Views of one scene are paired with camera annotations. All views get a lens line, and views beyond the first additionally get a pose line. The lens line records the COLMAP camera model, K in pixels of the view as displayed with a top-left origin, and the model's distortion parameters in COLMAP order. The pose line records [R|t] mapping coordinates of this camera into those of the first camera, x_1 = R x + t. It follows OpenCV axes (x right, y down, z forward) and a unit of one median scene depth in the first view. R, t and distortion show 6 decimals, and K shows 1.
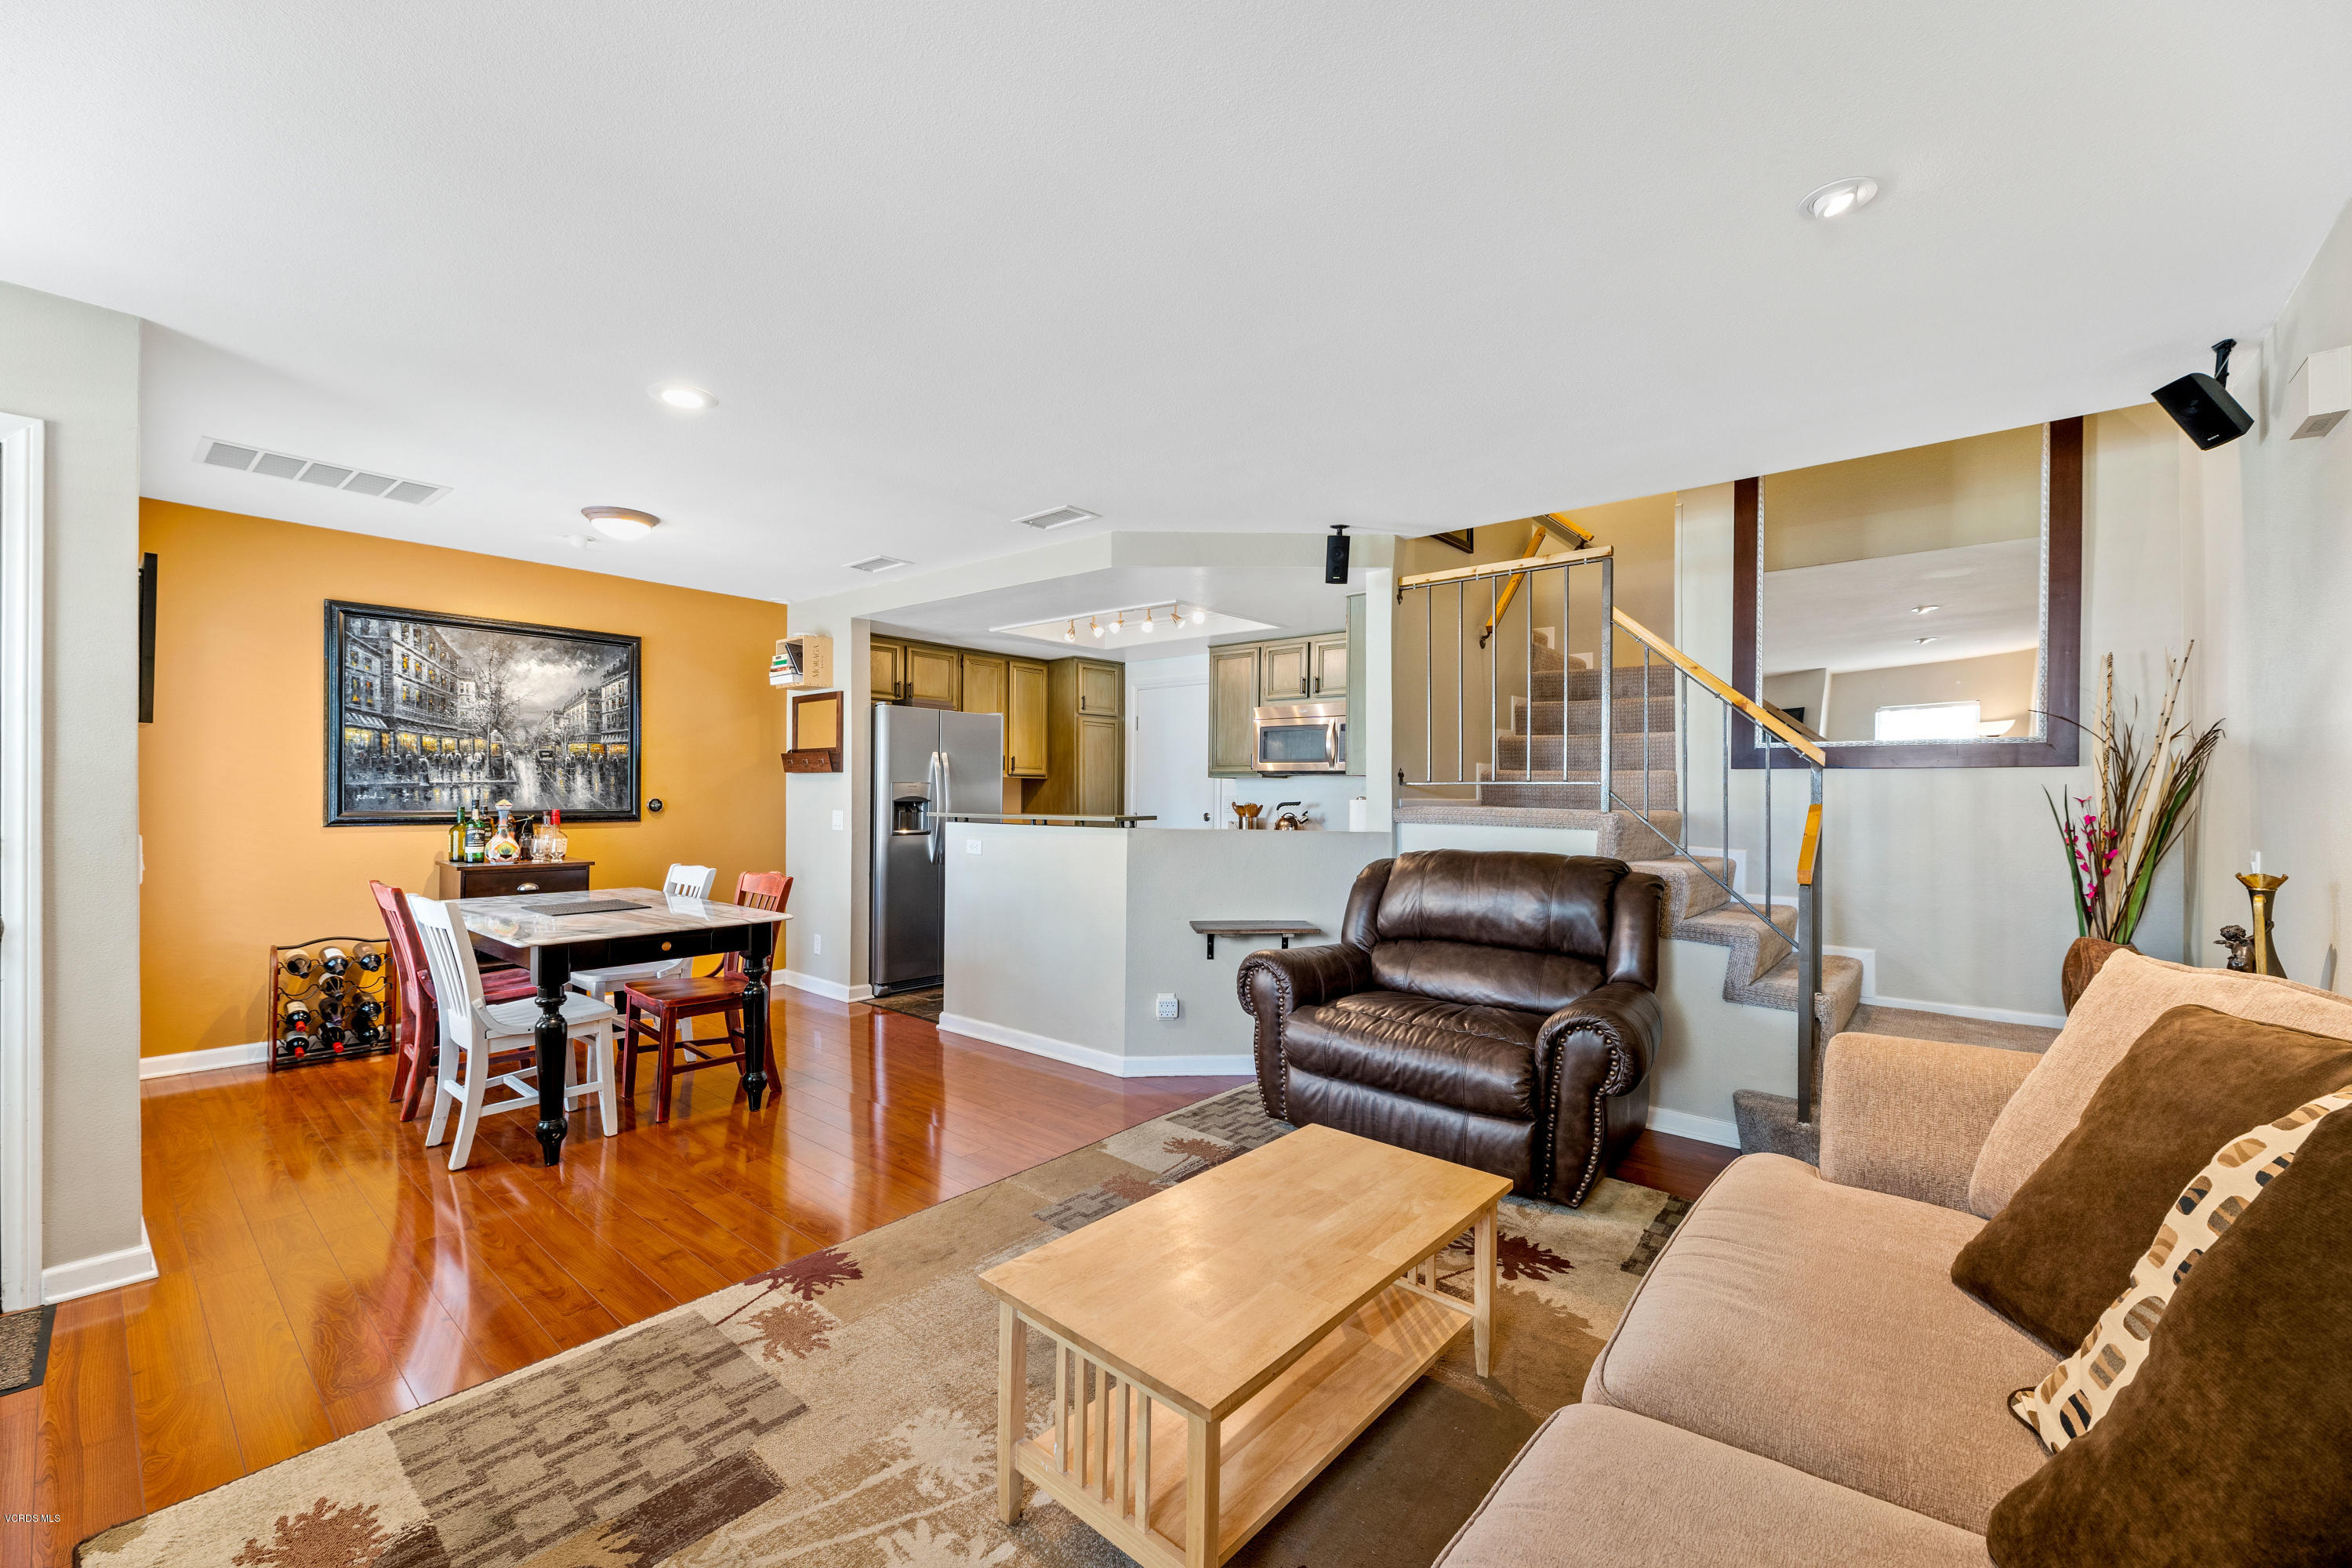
lens RADIAL K [[949.3, 0, 1172.0], [0, 949.3, 795.8], [0, 0, 1]] dist [0.003313, -0.001271]
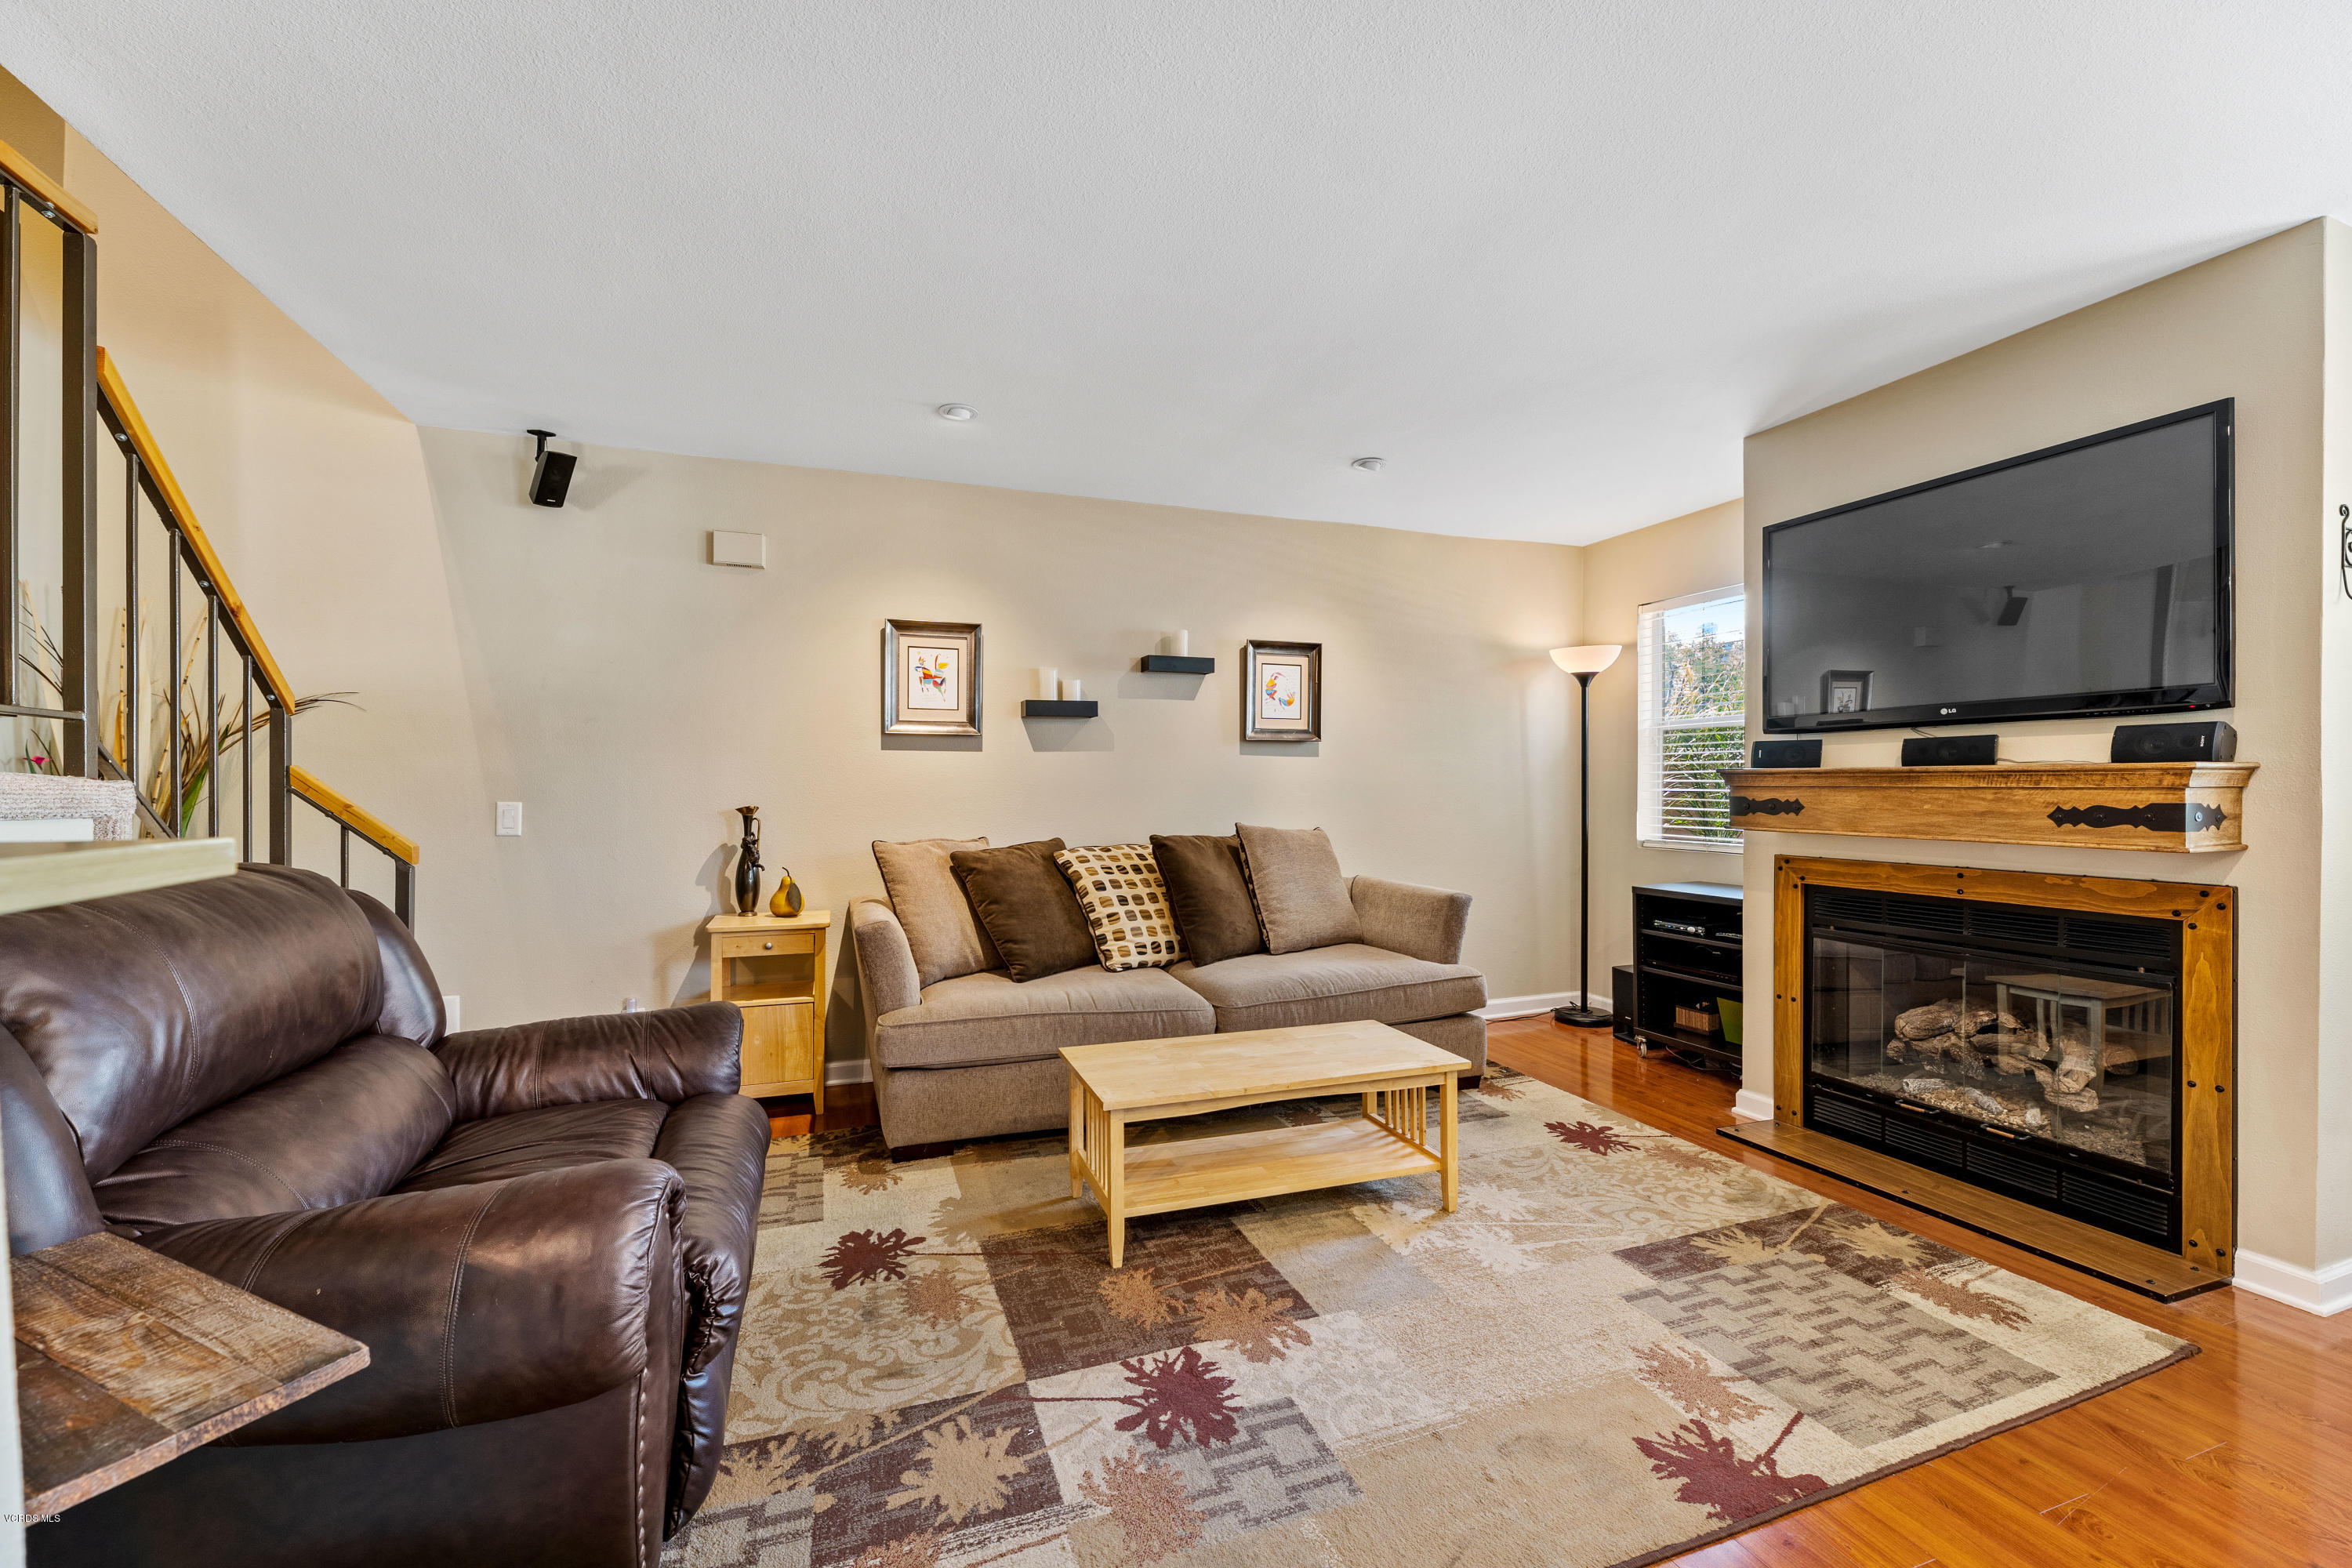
lens RADIAL K [[949.3, 0, 1182.8], [0, 949.3, 766.3], [0, 0, 1]] dist [0.003313, -0.001271]
pose [[-0.874861, 0.005075, 0.484348, -0.182173], [-0.003779, 0.999843, -0.017304, 0.012270], [-0.484359, -0.016969, -0.874705, 0.862020]]
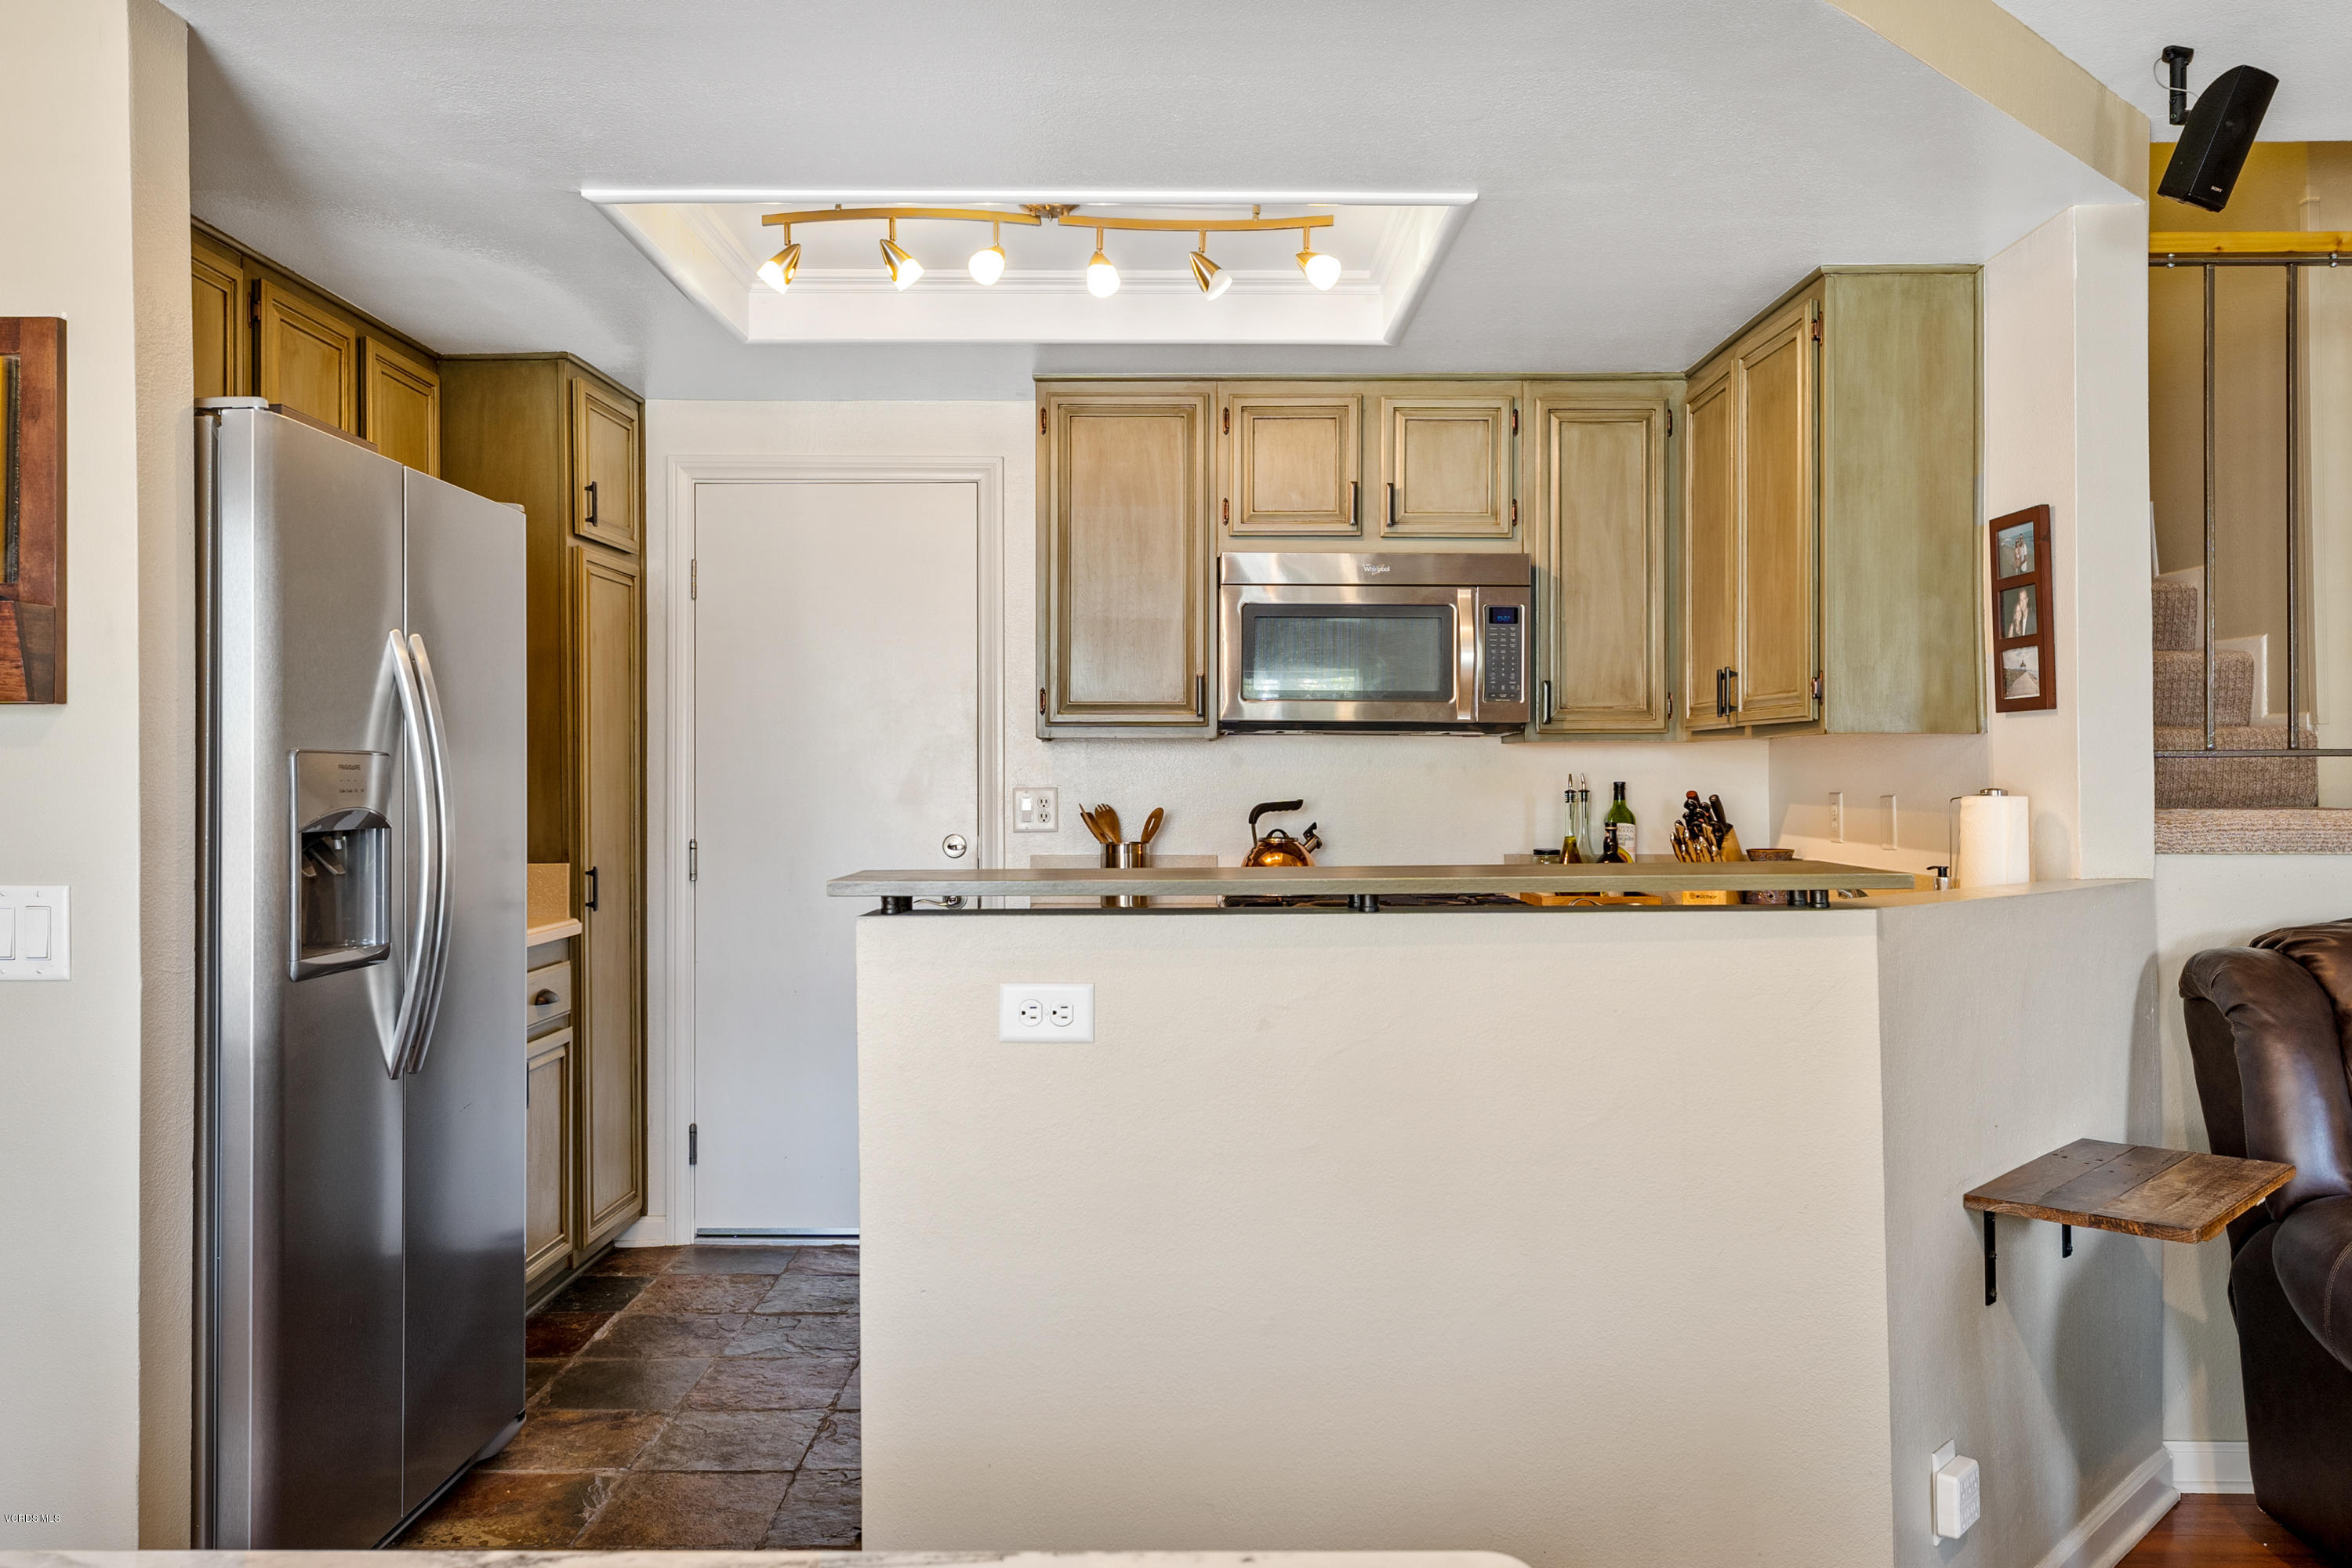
lens RADIAL K [[1713.0, 0, 1162.6], [0, 1713.0, 767.6], [0, 0, 1]] dist [0.012387, 0.003992]
pose [[0.763393, -0.006054, 0.645906, -0.461943], [0.009023, 0.999958, -0.001291, -0.009028], [-0.645871, 0.006813, 0.763416, 0.621109]]
